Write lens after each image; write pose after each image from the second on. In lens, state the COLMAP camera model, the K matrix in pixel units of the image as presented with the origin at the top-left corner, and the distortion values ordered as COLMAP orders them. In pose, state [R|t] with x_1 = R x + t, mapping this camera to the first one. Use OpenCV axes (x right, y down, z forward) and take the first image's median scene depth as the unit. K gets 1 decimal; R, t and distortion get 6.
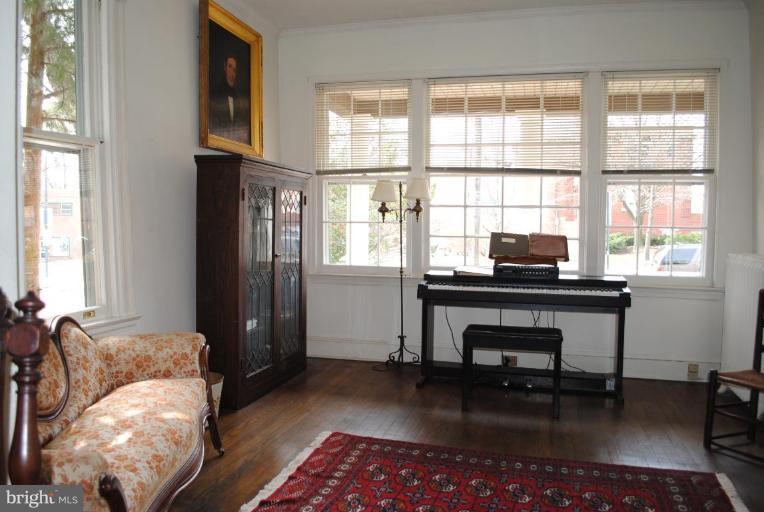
lens RADIAL K [[606.2, 0, 383.7], [0, 606.2, 254.2], [0, 0, 1]] dist [-0.092540, 0.003312]
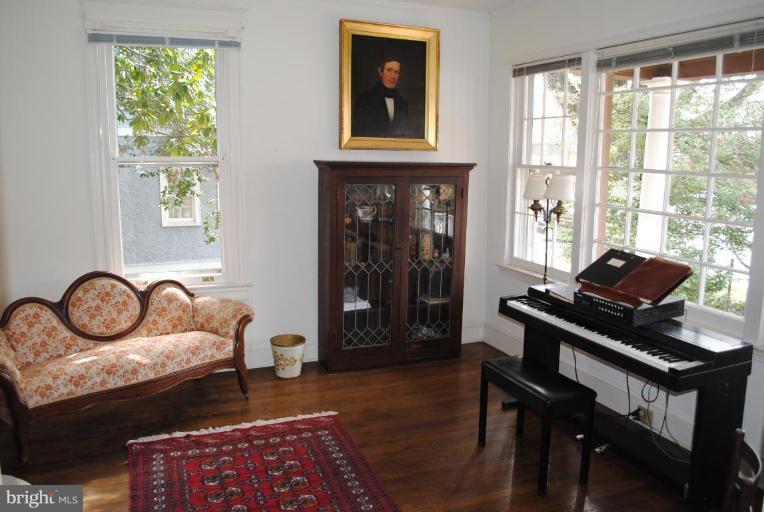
lens RADIAL K [[606.2, 0, 384.2], [0, 606.2, 258.6], [0, 0, 1]] dist [-0.092540, 0.003312]
pose [[0.613990, 0.137869, -0.777180, 0.626493], [-0.056174, 0.989763, 0.131201, -0.114096], [0.787313, -0.036898, 0.615449, 0.296209]]
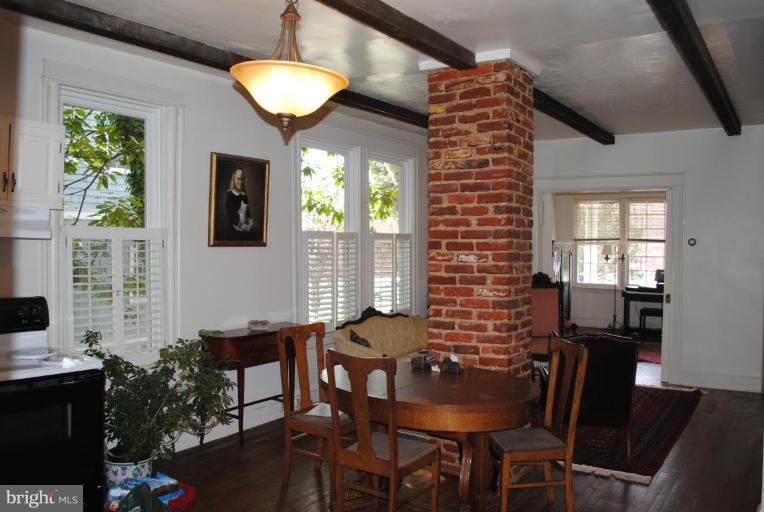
lens RADIAL K [[606.2, 0, 381.7], [0, 606.2, 256.6], [0, 0, 1]] dist [-0.092540, 0.003312]
pose [[0.941457, 0.012190, -0.336913, -0.042856], [-0.025965, 0.999000, -0.036409, 0.024629], [0.336132, 0.043025, 0.940831, -1.480876]]
